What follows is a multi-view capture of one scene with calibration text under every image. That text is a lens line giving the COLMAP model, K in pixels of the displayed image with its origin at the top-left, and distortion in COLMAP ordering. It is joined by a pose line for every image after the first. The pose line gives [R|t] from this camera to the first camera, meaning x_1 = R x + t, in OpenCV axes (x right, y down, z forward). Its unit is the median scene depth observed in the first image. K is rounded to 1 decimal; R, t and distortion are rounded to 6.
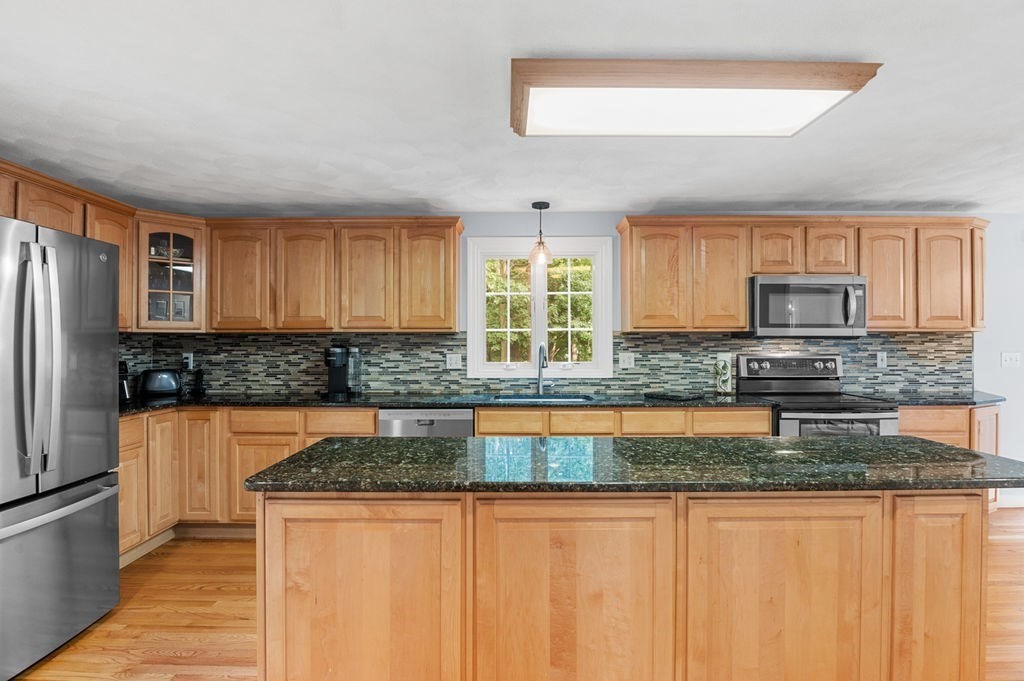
lens RADIAL K [[515.1, 0, 512.7], [0, 515.1, 344.2], [0, 0, 1]] dist [-0.014857, -0.002570]
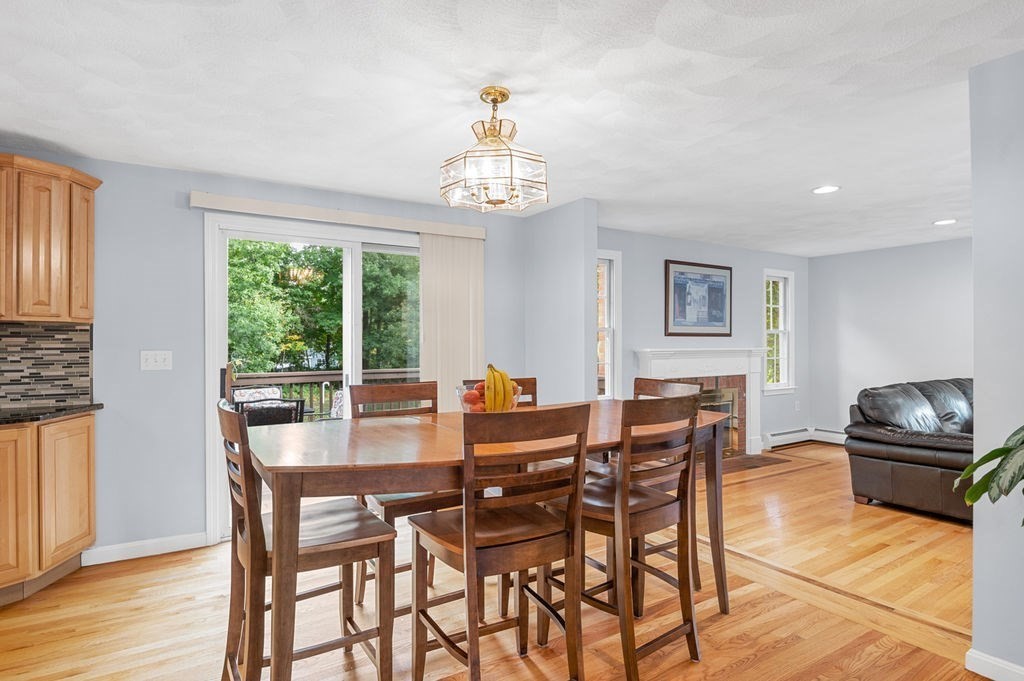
lens RADIAL K [[552.1, 0, 509.4], [0, 552.1, 341.4], [0, 0, 1]] dist [-0.007097, -0.000820]
pose [[0.836354, 0.000827, 0.548190, 1.000072], [0.001488, 0.999992, -0.003778, 0.006131], [-0.548188, 0.003976, 0.836346, 0.009019]]
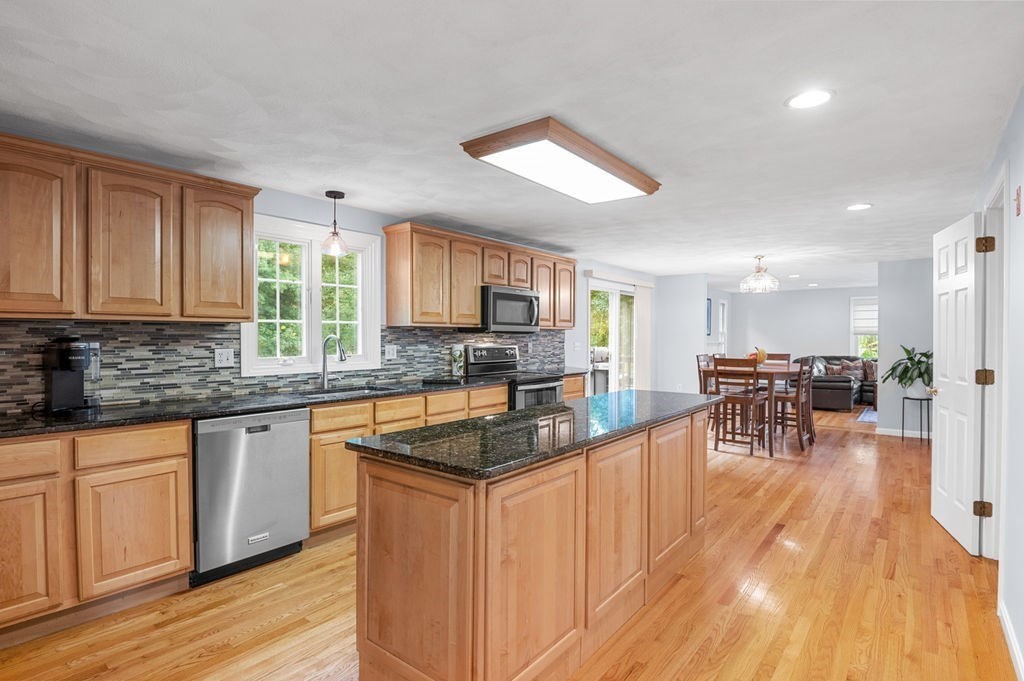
lens RADIAL K [[515.1, 0, 522.2], [0, 515.1, 341.2], [0, 0, 1]] dist [-0.014857, -0.002570]
pose [[0.609203, -0.005752, 0.792993, -0.477012], [0.001091, 0.999979, 0.006415, 0.001944], [-0.793014, -0.003043, 0.609196, 0.117553]]
